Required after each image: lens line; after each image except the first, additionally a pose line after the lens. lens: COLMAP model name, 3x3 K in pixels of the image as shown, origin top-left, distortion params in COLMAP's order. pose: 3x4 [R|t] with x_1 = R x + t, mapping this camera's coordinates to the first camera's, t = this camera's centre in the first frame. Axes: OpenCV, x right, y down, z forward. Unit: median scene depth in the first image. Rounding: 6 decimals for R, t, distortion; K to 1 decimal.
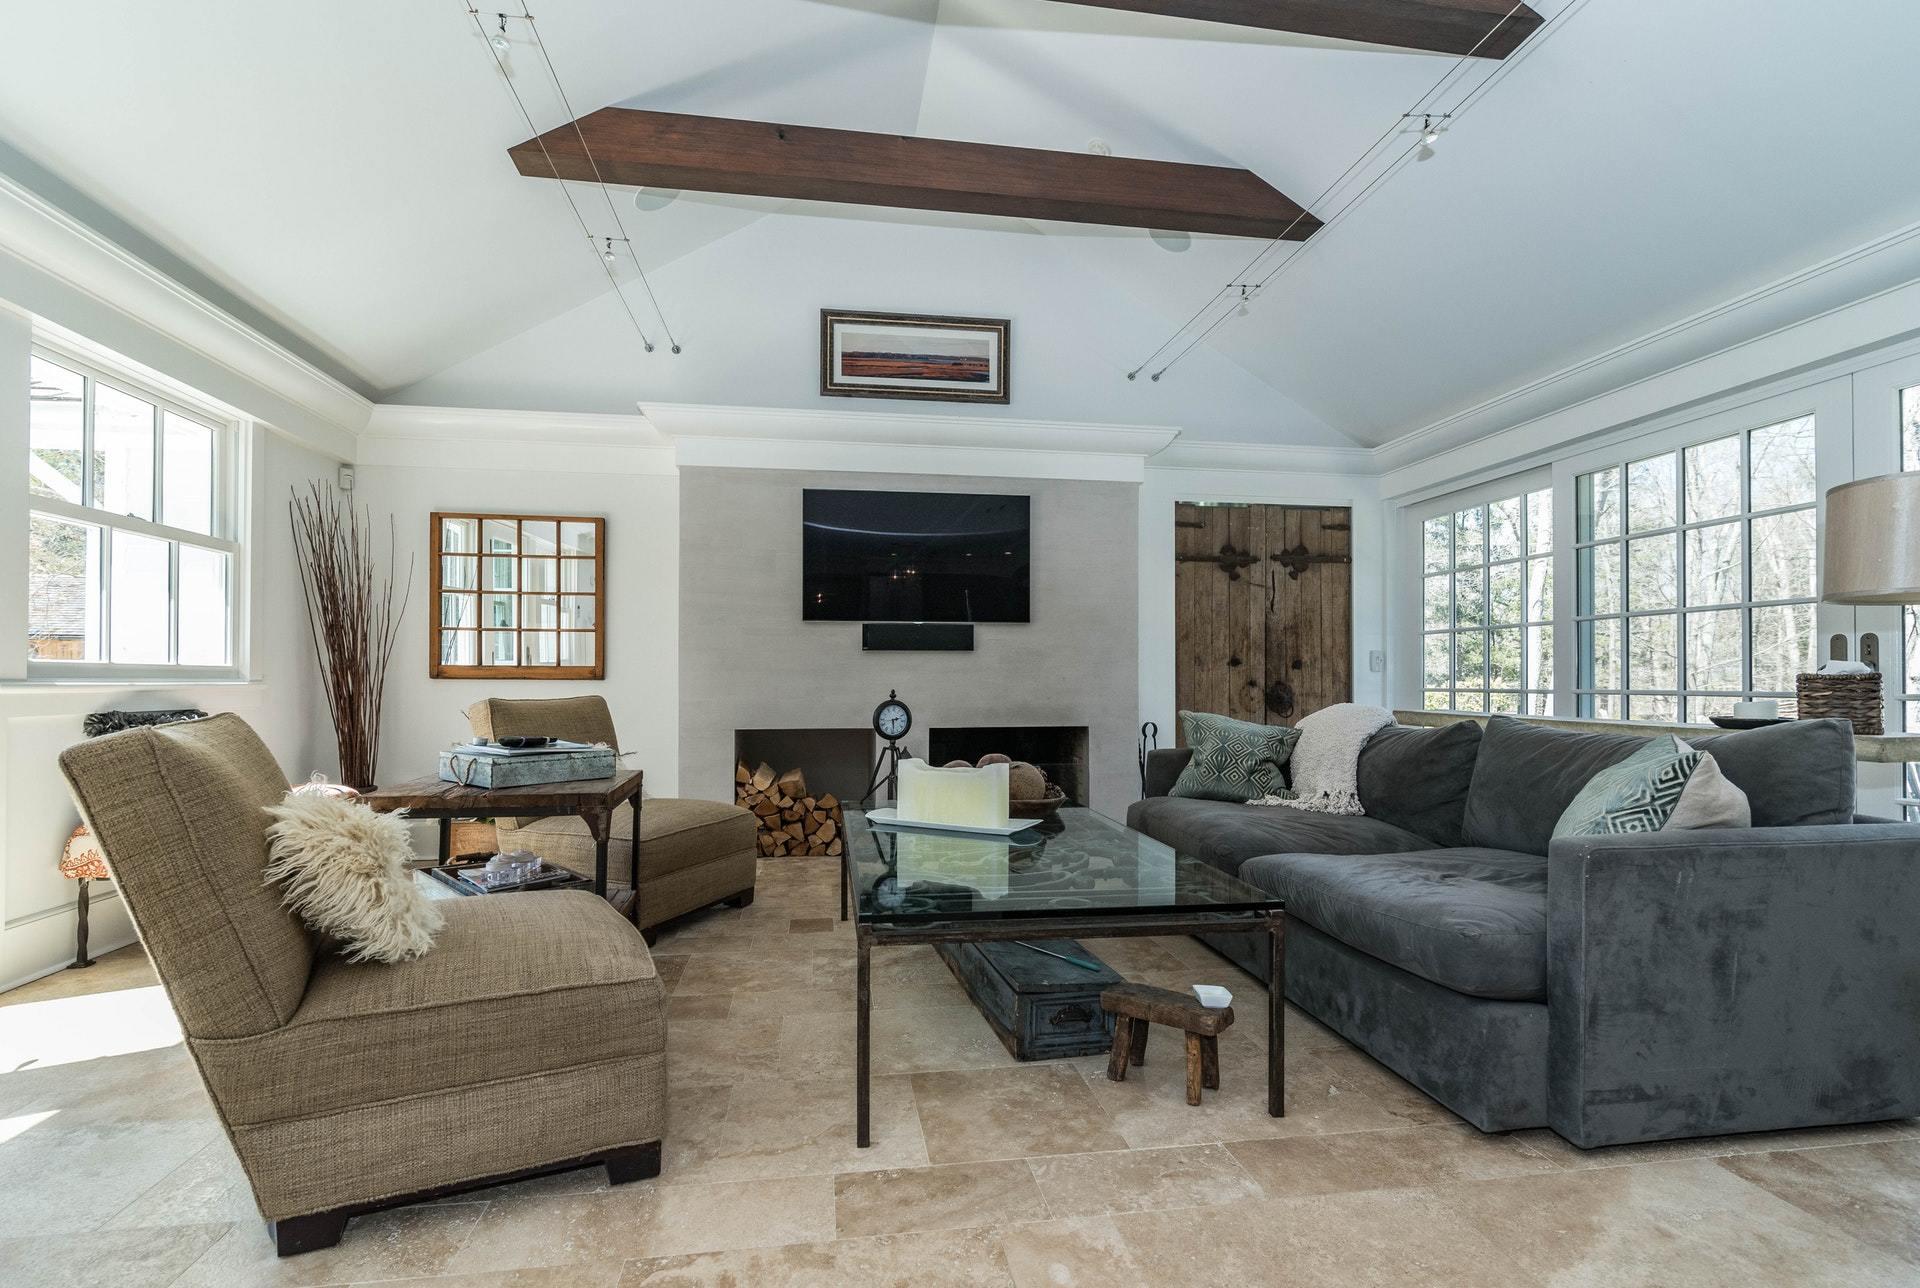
lens RADIAL K [[871.0, 0, 949.2], [0, 871.0, 672.4], [0, 0, 1]] dist [-0.000983, -0.000602]
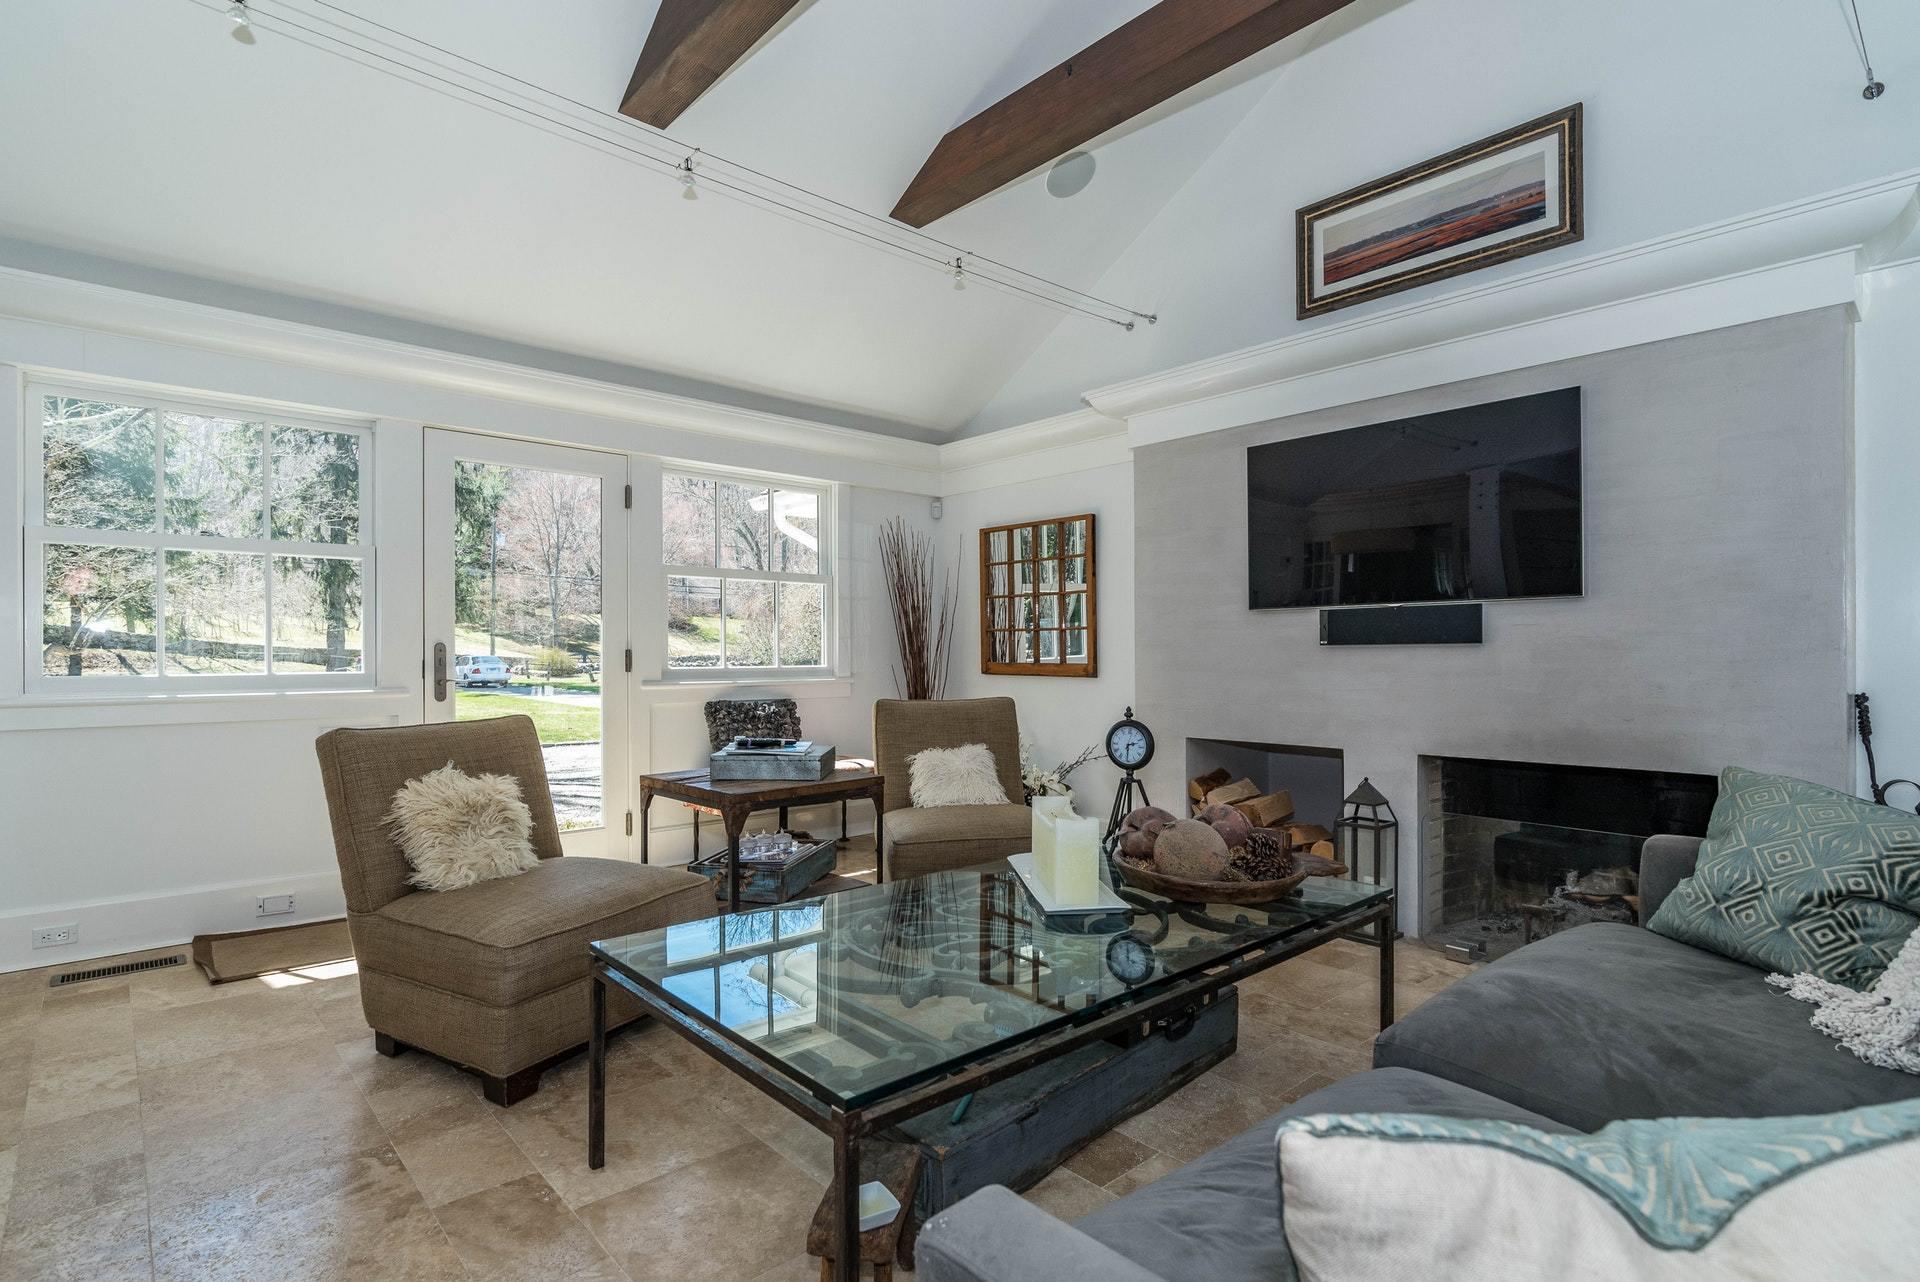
lens RADIAL K [[936.6, 0, 955.8], [0, 936.6, 653.2], [0, 0, 1]] dist [-0.003518, -0.000302]
pose [[0.555023, -0.002852, -0.831830, 0.395206], [0.010967, 0.999932, 0.003890, -0.024330], [0.831763, -0.011282, 0.555017, 0.277211]]
